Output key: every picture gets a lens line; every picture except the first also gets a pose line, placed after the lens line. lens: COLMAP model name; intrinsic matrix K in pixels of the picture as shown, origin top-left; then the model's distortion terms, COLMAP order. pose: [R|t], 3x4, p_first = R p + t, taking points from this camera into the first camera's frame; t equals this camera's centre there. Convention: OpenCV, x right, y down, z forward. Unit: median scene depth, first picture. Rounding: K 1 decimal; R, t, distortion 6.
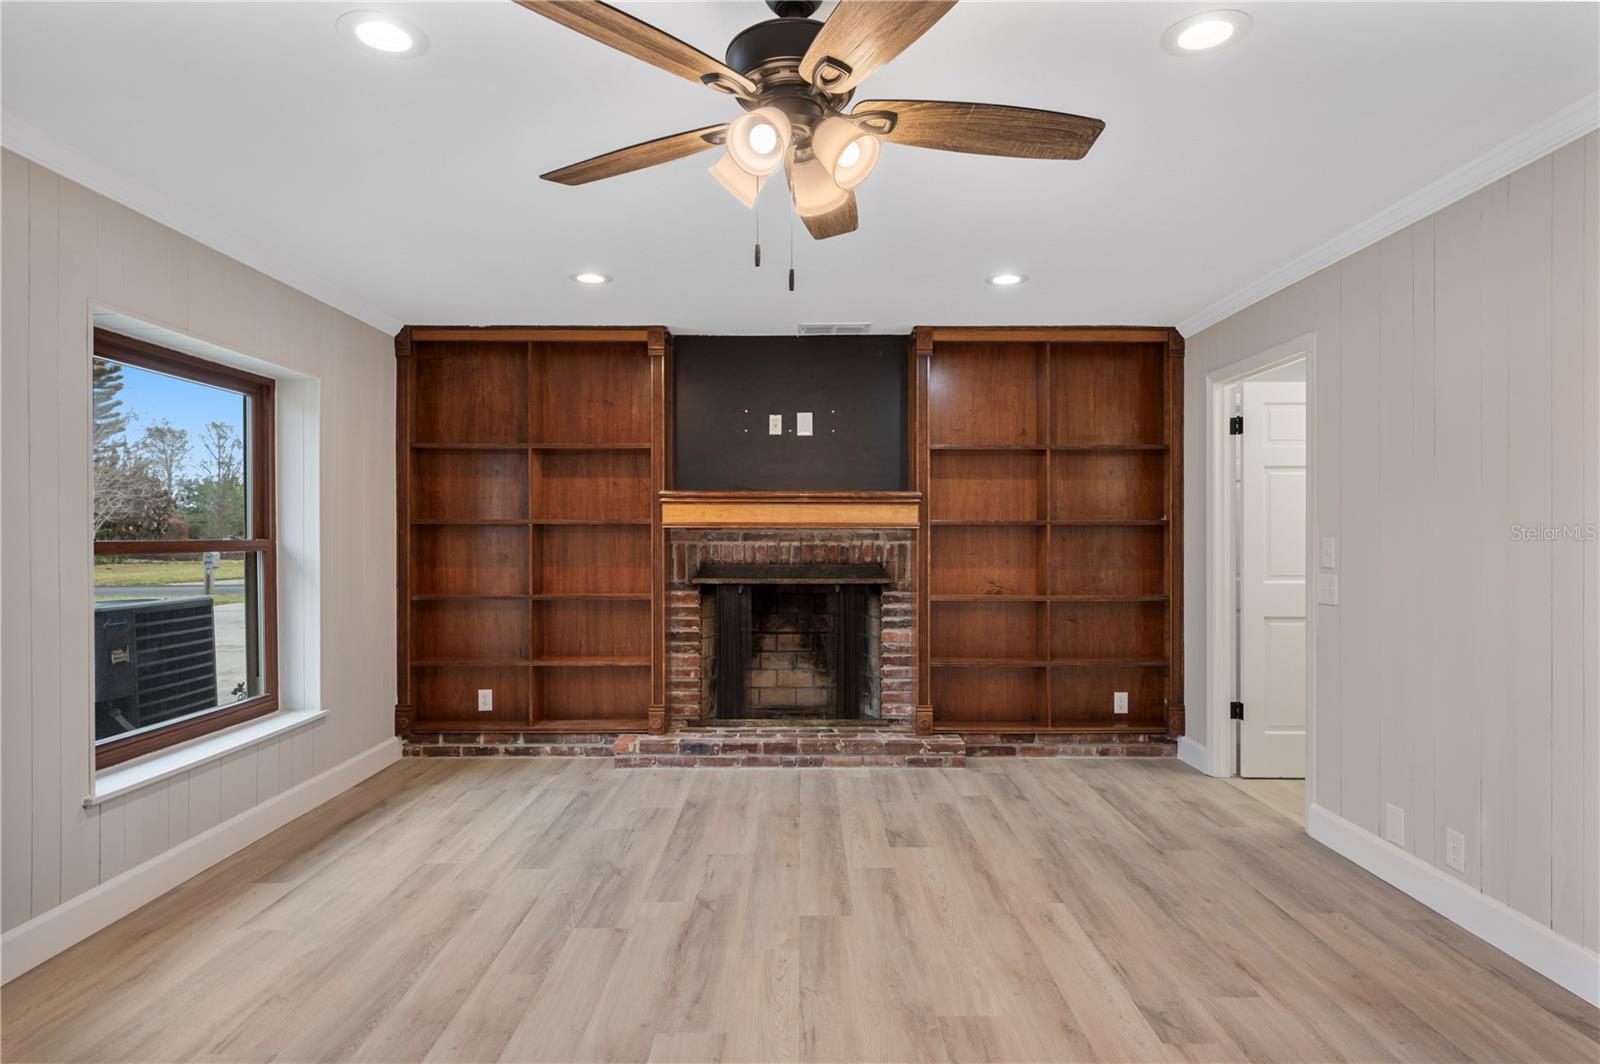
lens RADIAL K [[882.1, 0, 799.9], [0, 882.1, 535.0], [0, 0, 1]] dist [-0.002297, -0.001159]
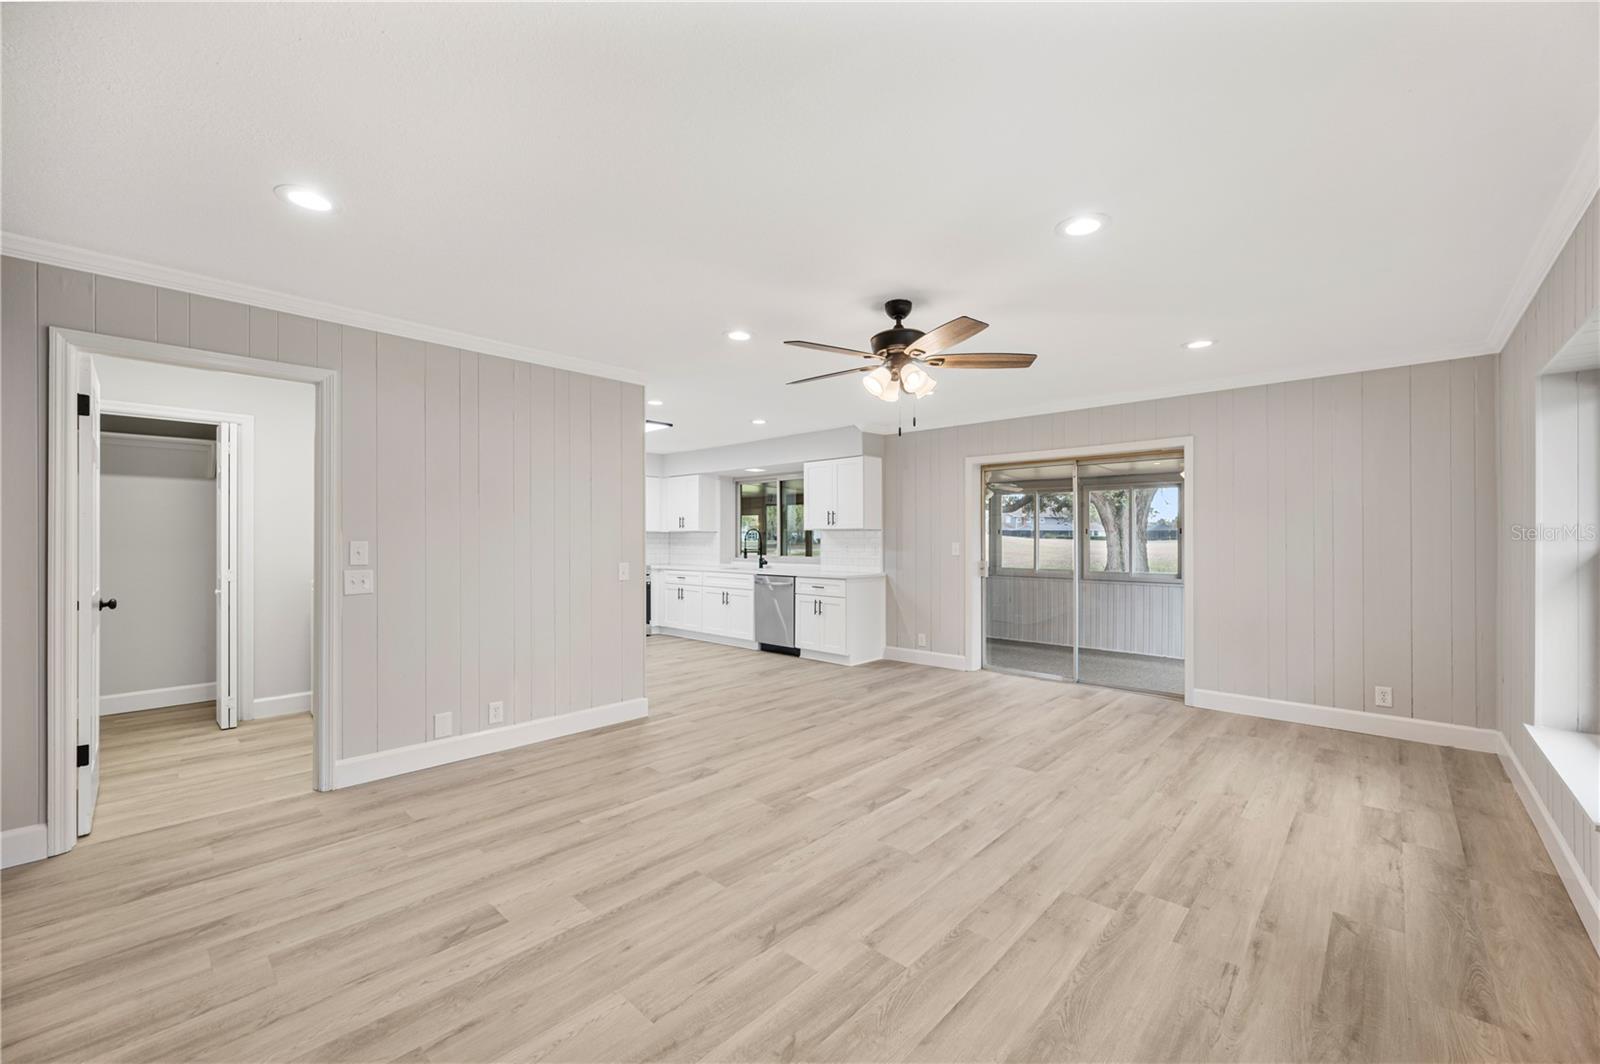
lens RADIAL K [[636.2, 0, 813.7], [0, 636.2, 536.9], [0, 0, 1]] dist [0.003398, -0.000230]
pose [[-0.746527, 0.000552, 0.665355, -0.588650], [-0.000393, 0.999999, -0.001270, -0.002553], [-0.665355, -0.001210, -0.746526, 1.469862]]
